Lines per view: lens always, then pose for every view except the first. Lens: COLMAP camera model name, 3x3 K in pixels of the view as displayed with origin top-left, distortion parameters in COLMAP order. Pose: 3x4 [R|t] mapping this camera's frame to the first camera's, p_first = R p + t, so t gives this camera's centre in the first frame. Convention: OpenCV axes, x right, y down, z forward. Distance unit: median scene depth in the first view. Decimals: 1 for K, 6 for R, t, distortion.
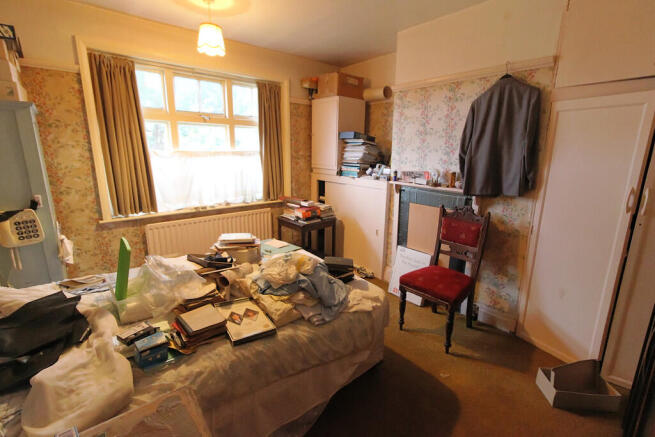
lens RADIAL K [[299.7, 0, 326.3], [0, 299.7, 215.7], [0, 0, 1]] dist [0.001686, 0.000181]
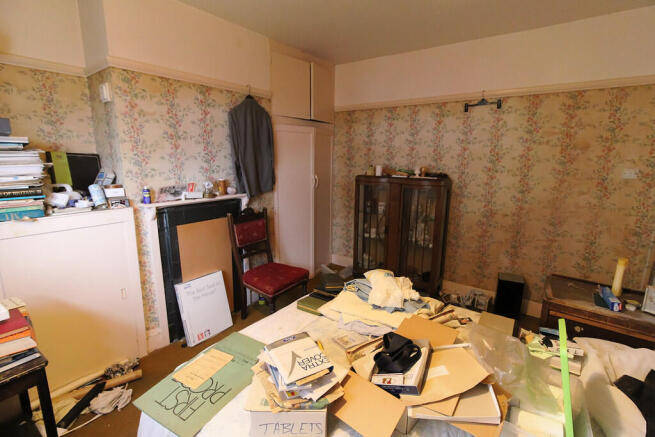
lens RADIAL K [[299.7, 0, 324.9], [0, 299.7, 218.0], [0, 0, 1]] dist [0.001686, 0.000181]
pose [[-0.221788, -0.201335, 0.954083, -0.614822], [0.219784, 0.942951, 0.250077, -0.196451], [-0.950003, 0.265157, -0.164885, 0.869723]]
